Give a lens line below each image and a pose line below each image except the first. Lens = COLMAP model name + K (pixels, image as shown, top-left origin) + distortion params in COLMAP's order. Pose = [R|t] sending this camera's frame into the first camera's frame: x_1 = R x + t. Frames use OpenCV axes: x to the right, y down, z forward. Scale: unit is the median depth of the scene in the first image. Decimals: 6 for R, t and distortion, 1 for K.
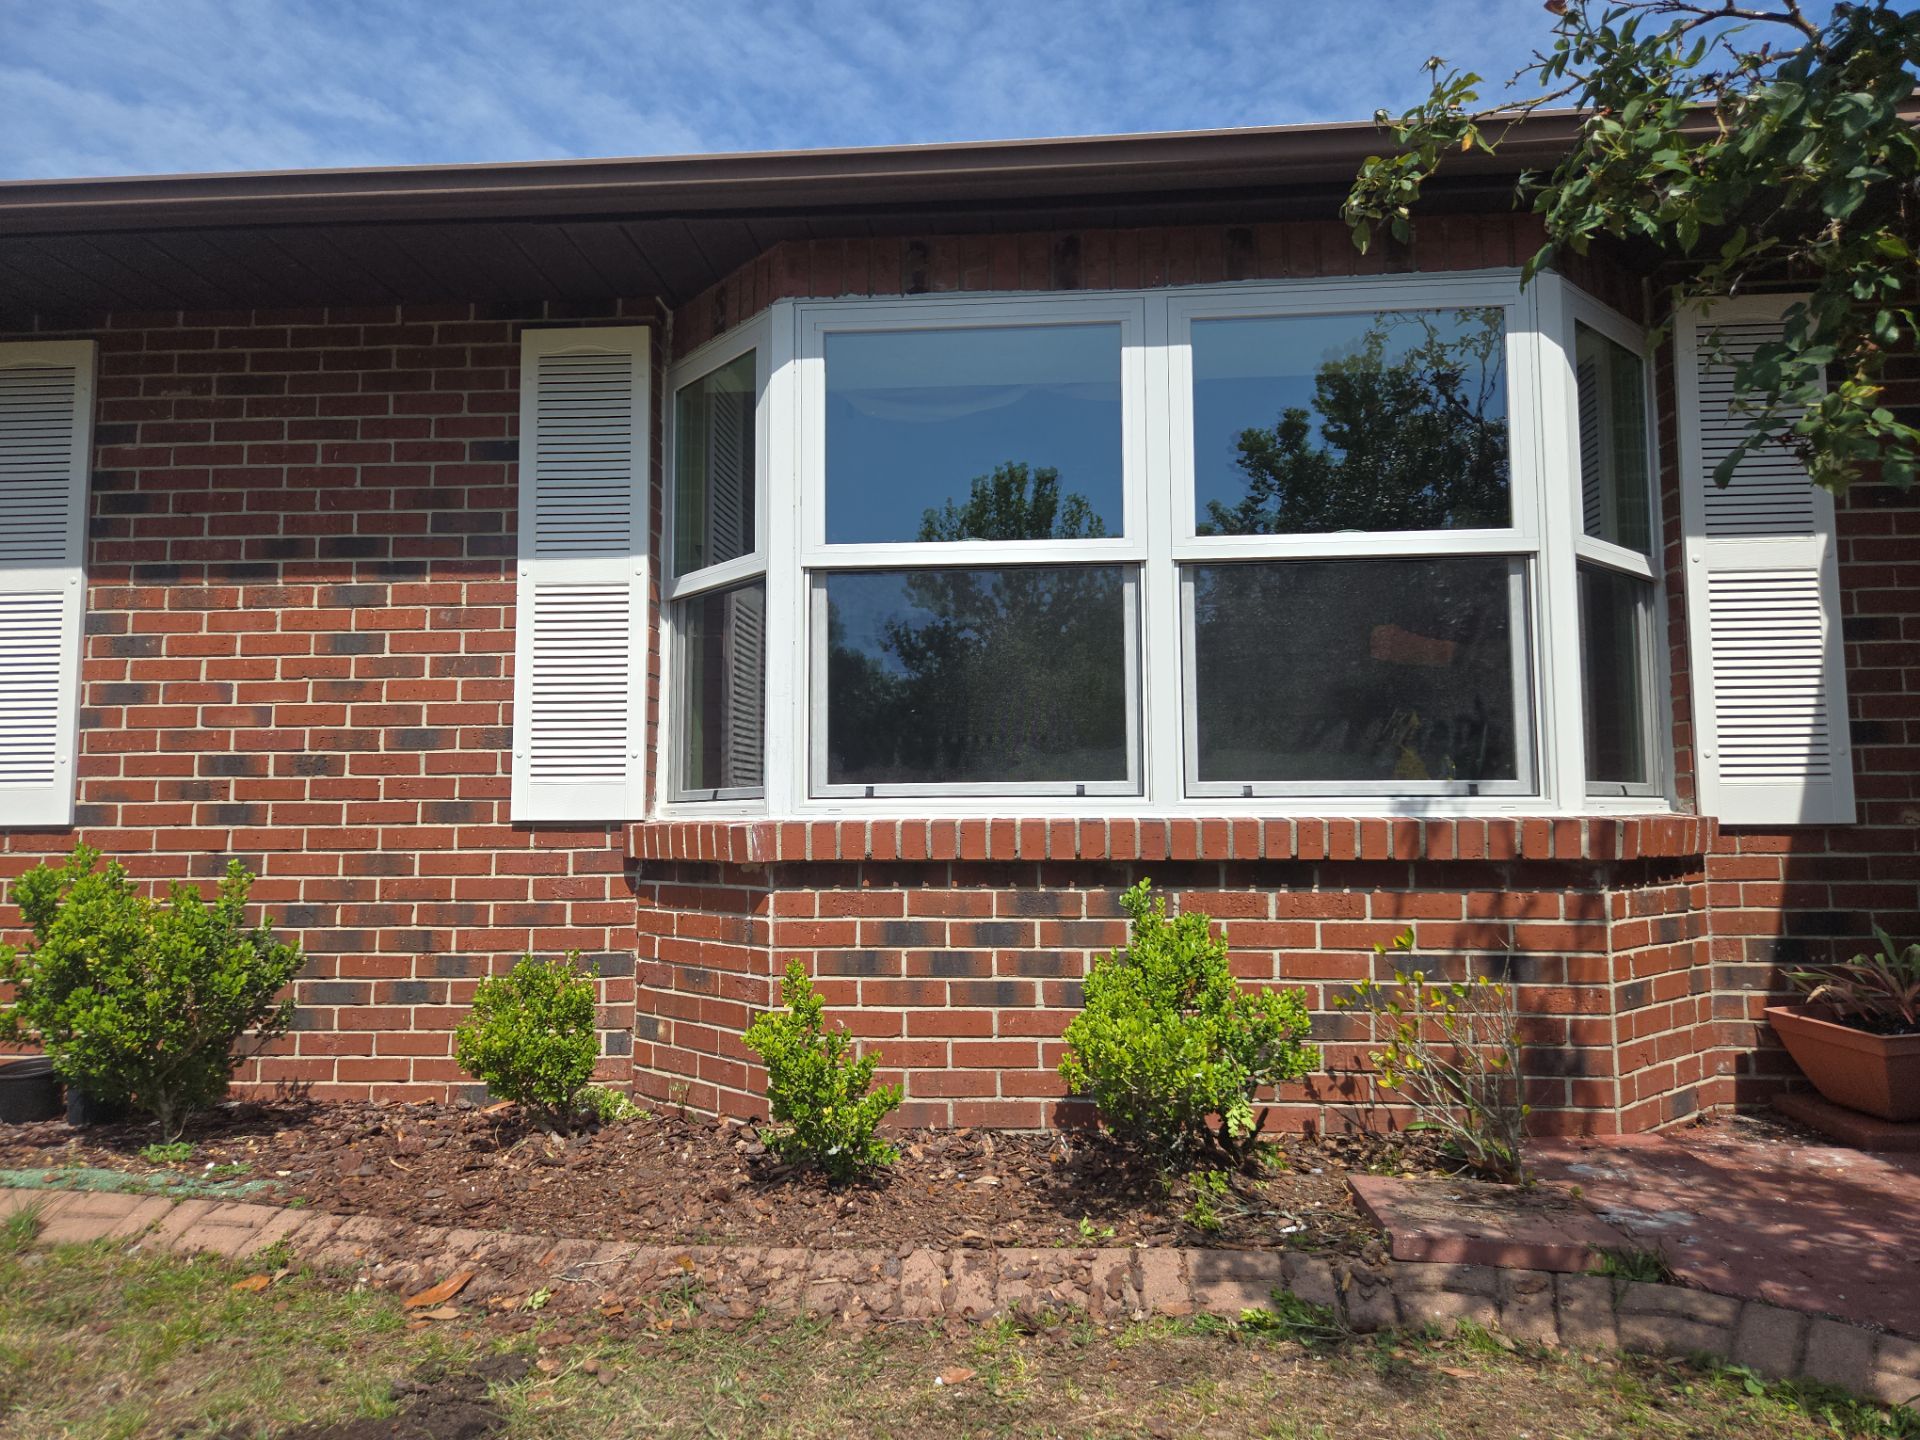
lens RADIAL K [[1244.8, 0, 960.0], [0, 1244.8, 720.0], [0, 0, 1]] dist [0.065216, -0.049898]
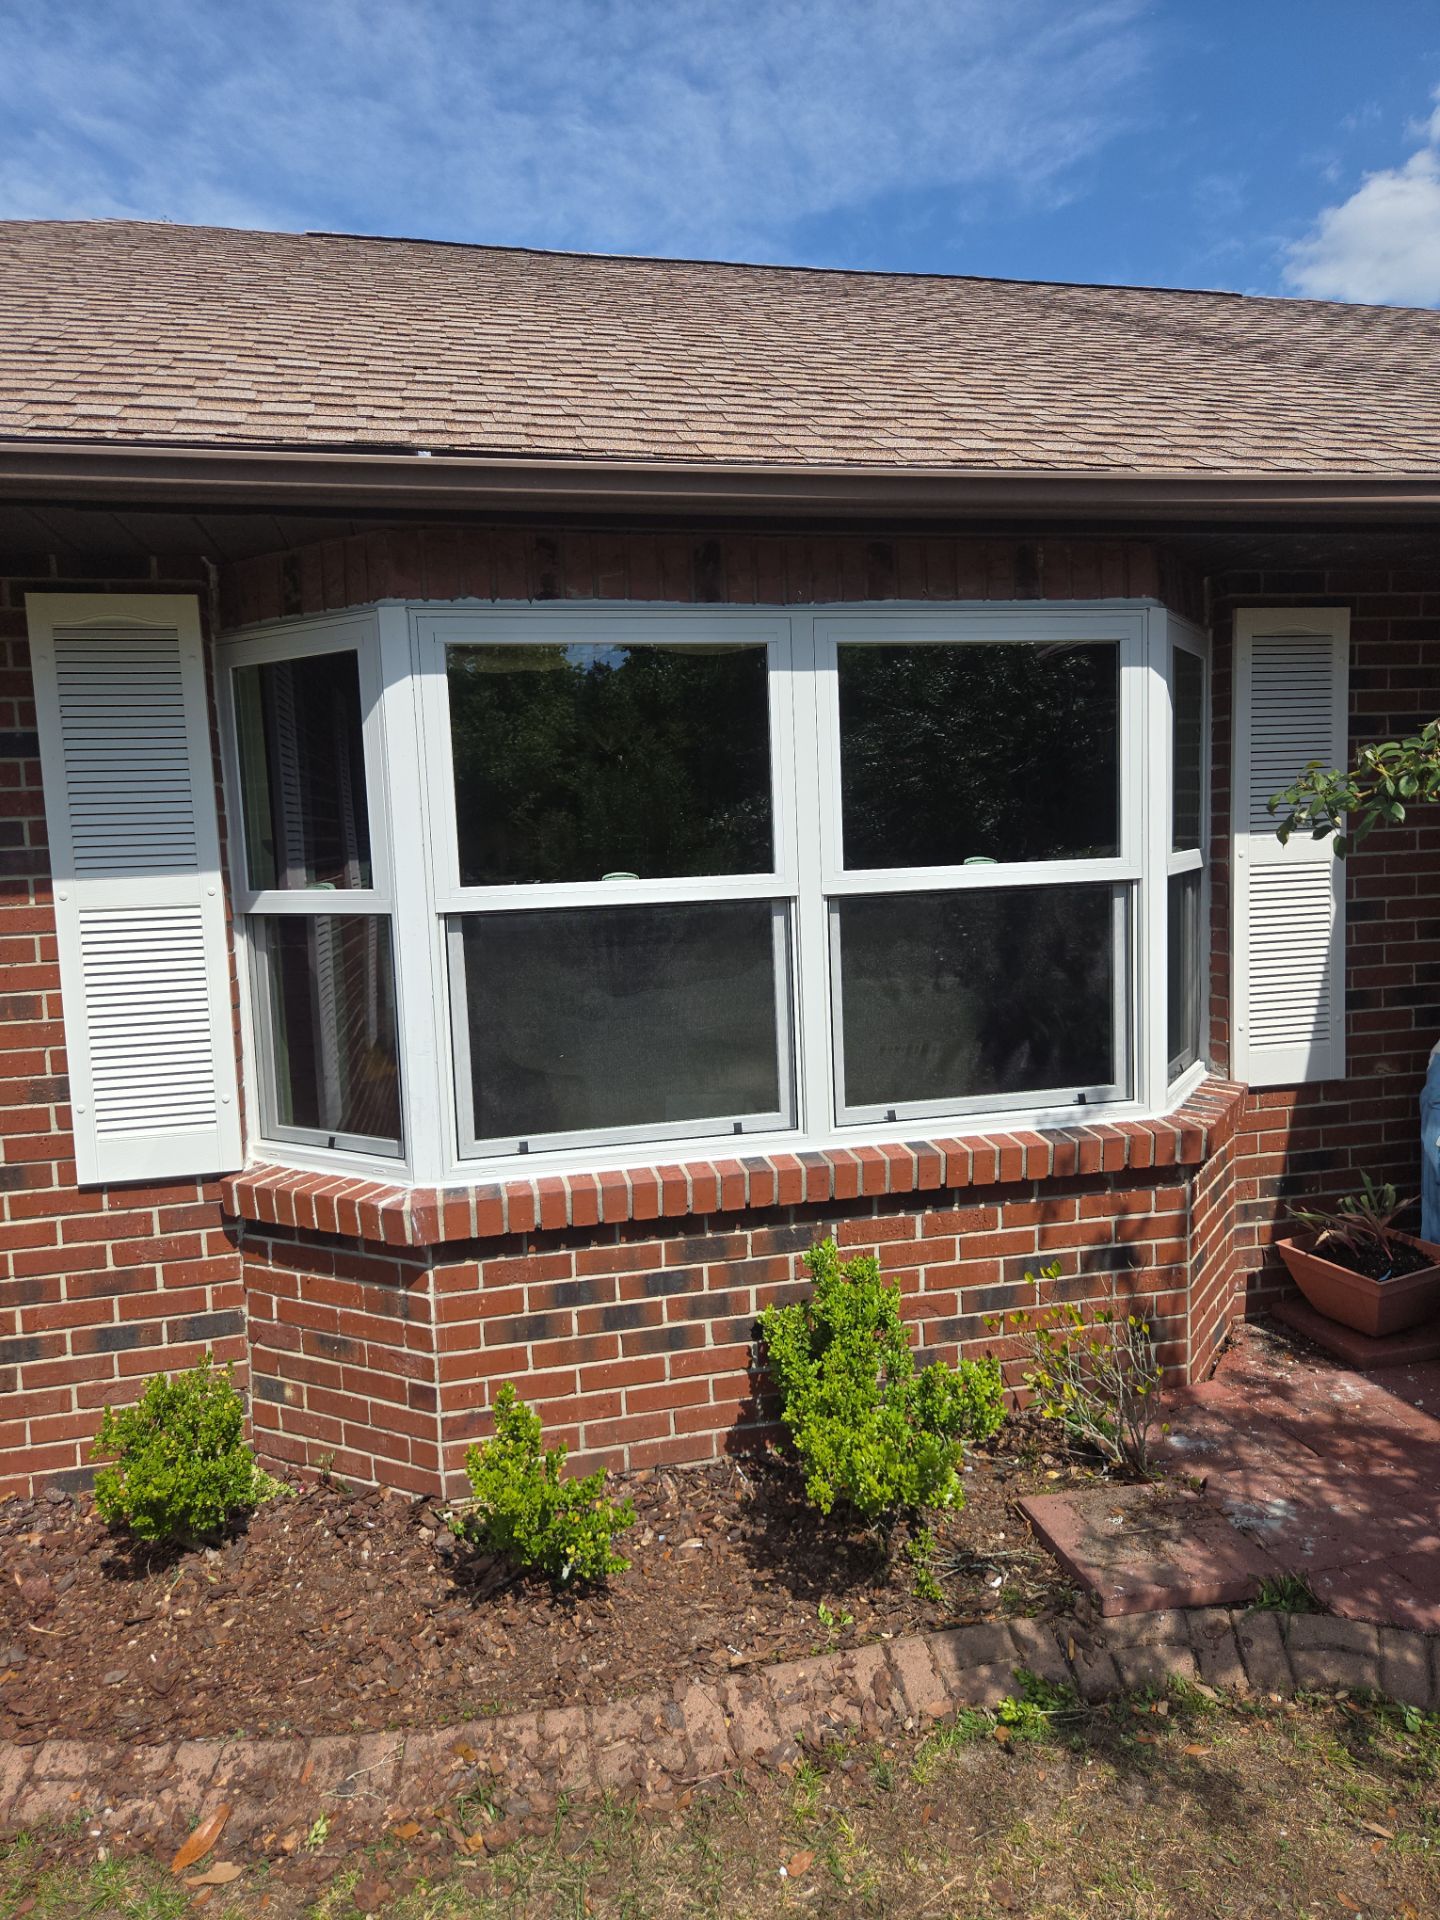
lens RADIAL K [[1252.7, 0, 720.0], [0, 1252.7, 960.0], [0, 0, 1]] dist [0.059002, -0.041633]
pose [[0.956684, -0.058246, 0.285241, -0.200220], [0.008265, 0.984820, 0.173379, -0.256431], [-0.291010, -0.163512, 0.942644, 0.074229]]
